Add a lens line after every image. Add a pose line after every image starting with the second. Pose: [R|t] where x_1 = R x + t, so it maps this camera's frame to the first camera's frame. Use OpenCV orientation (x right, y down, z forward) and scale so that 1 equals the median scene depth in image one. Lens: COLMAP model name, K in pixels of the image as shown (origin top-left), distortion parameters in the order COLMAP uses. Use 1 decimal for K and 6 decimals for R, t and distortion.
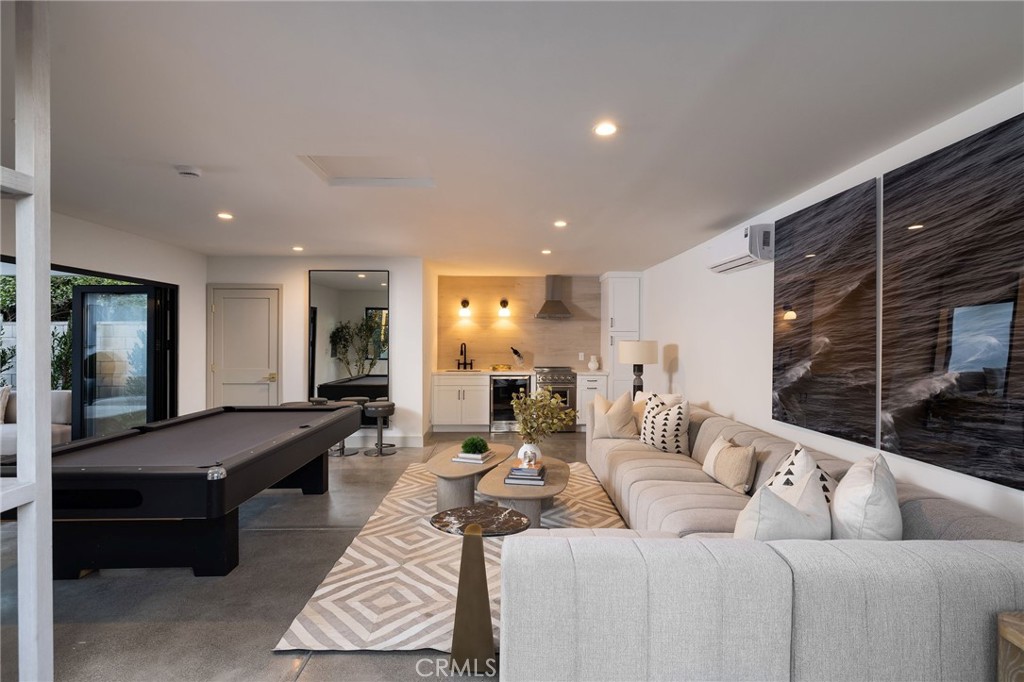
lens RADIAL K [[503.3, 0, 515.3], [0, 503.3, 339.0], [0, 0, 1]] dist [0.002767, 0.000290]
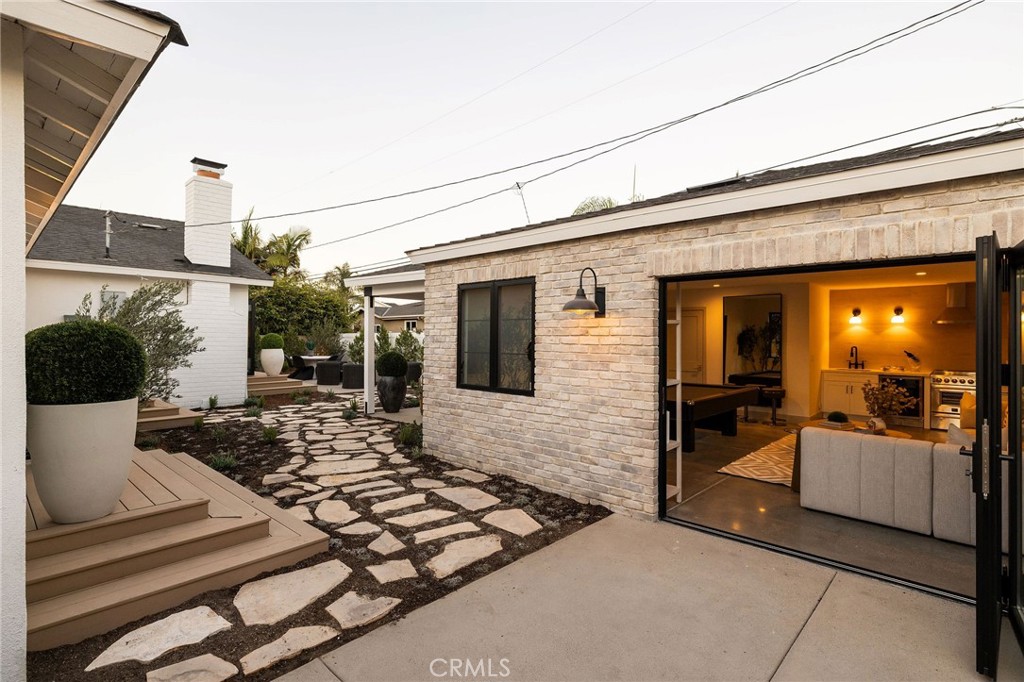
lens RADIAL K [[503.3, 0, 517.3], [0, 503.3, 334.7], [0, 0, 1]] dist [0.002767, 0.000290]
pose [[0.722063, -0.000446, -0.691827, 0.304030], [-0.001037, 0.999998, -0.001727, -0.034860], [0.691827, 0.001965, 0.722061, -0.836747]]
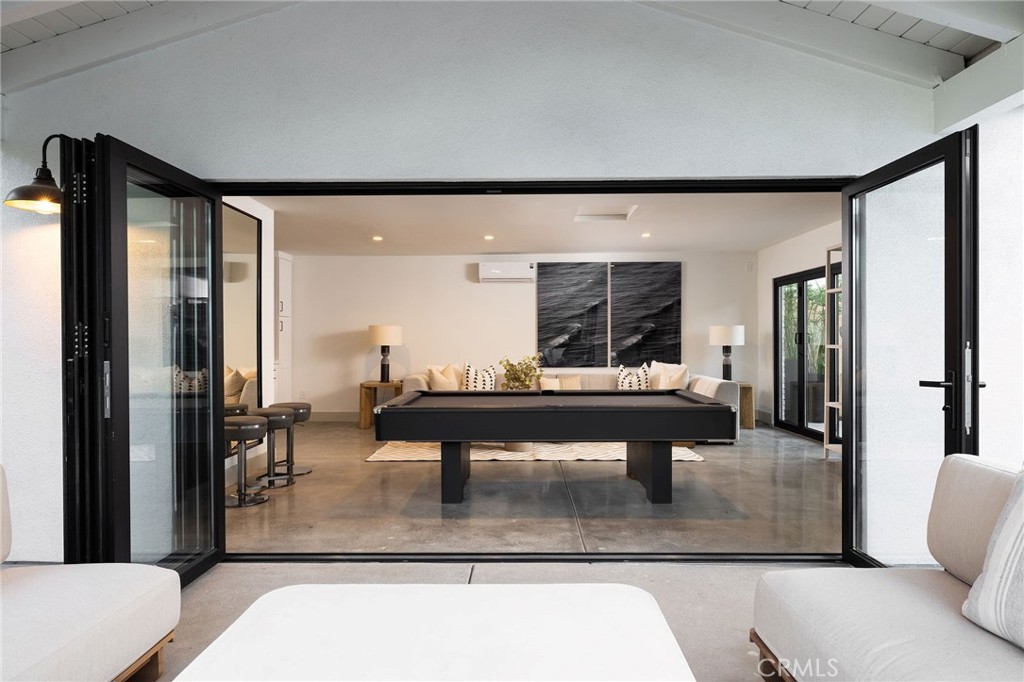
lens RADIAL K [[641.3, 0, 511.9], [0, 641.3, 340.7], [0, 0, 1]] dist [0.006503, 0.000373]
pose [[0.027714, -0.009540, 0.999570, -1.912010], [-0.000288, 0.999954, 0.009551, 0.037229], [-0.999616, -0.000553, 0.027710, 1.035457]]
